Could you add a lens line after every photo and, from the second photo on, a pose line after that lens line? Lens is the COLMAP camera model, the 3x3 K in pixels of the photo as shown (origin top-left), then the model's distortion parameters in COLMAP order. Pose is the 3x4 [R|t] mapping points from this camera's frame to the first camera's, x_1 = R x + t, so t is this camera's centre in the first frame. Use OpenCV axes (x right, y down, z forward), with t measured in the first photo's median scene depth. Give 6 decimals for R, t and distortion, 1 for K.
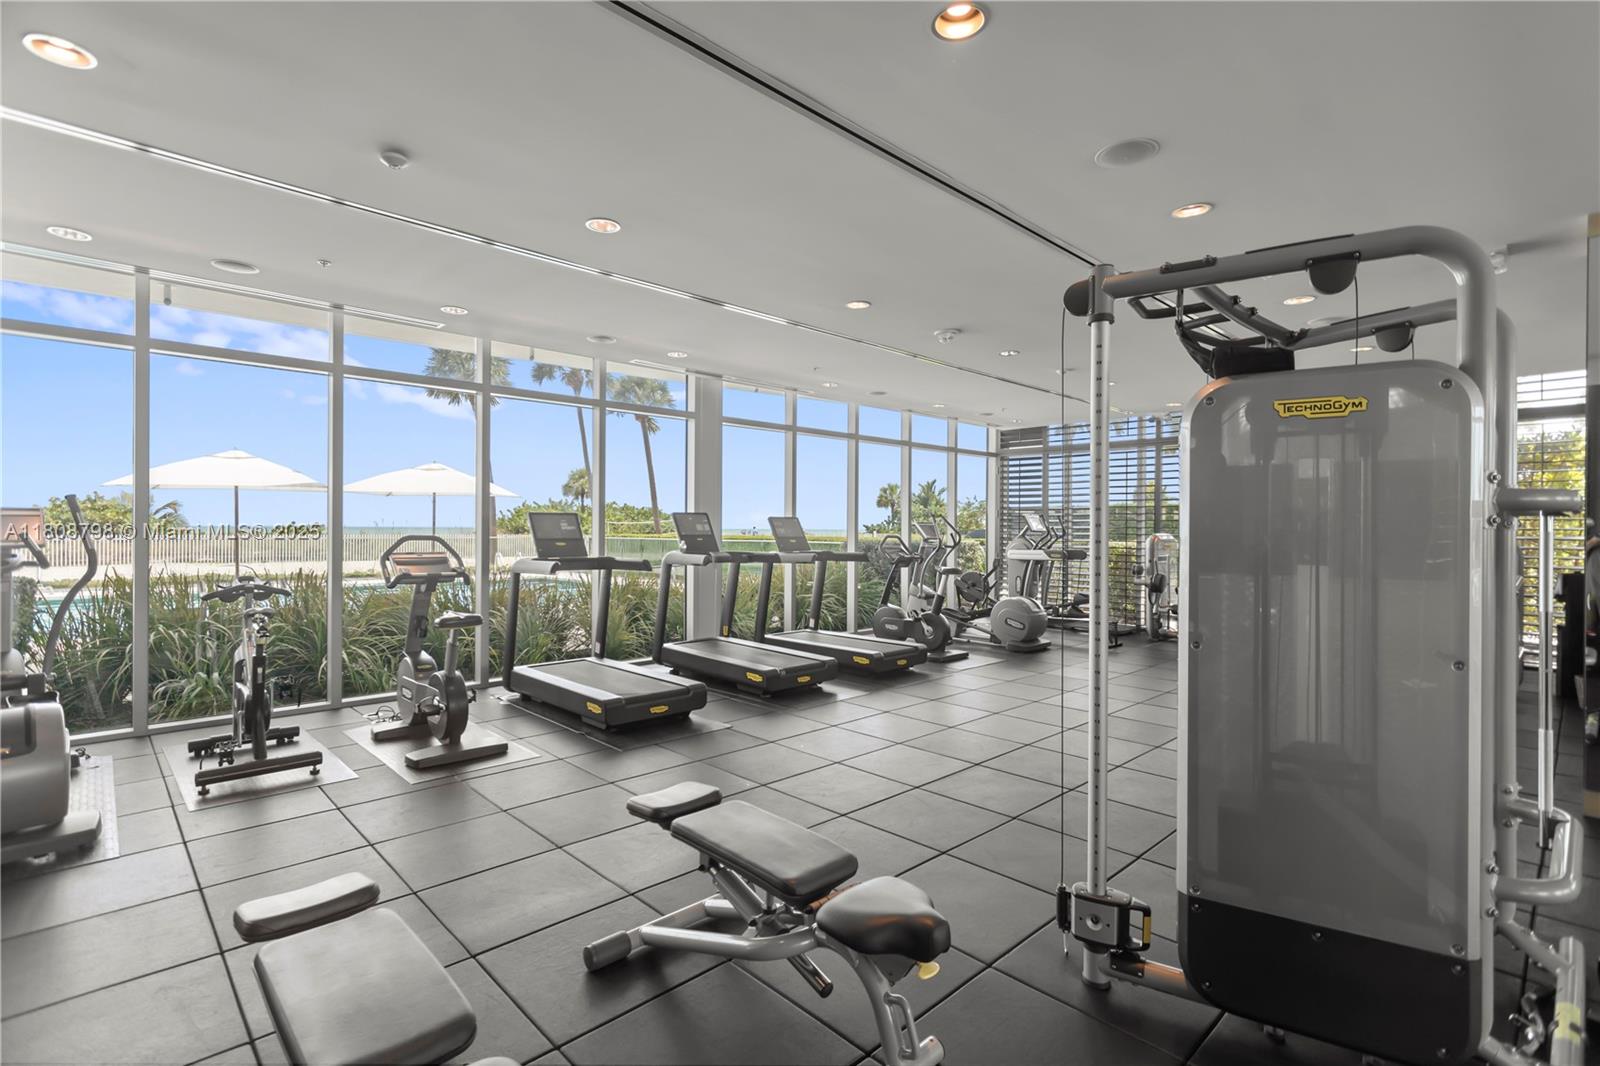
lens RADIAL K [[769.2, 0, 806.0], [0, 769.2, 533.7], [0, 0, 1]] dist [0.002388, 0.000853]
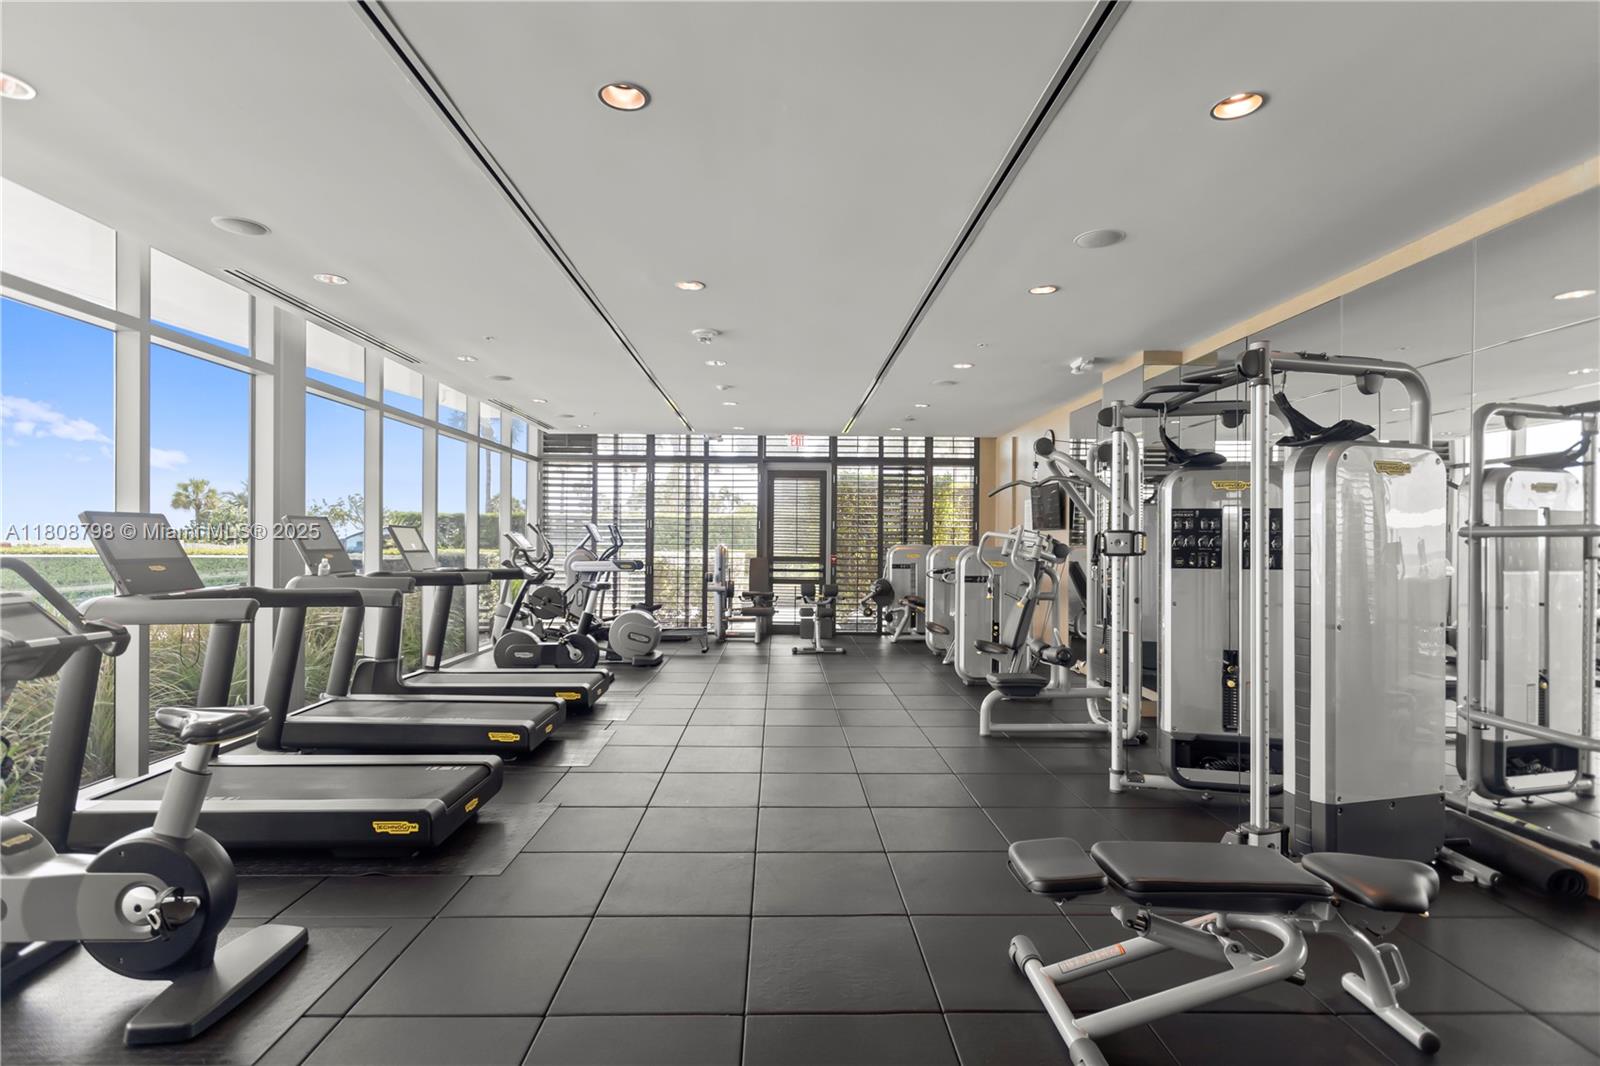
lens RADIAL K [[769.2, 0, 802.8], [0, 769.2, 534.0], [0, 0, 1]] dist [0.002388, 0.000853]
pose [[0.669712, 0.005623, 0.742600, -0.245385], [0.002424, 0.999949, -0.009759, -0.002584], [-0.742617, 0.008336, 0.669665, 0.158631]]
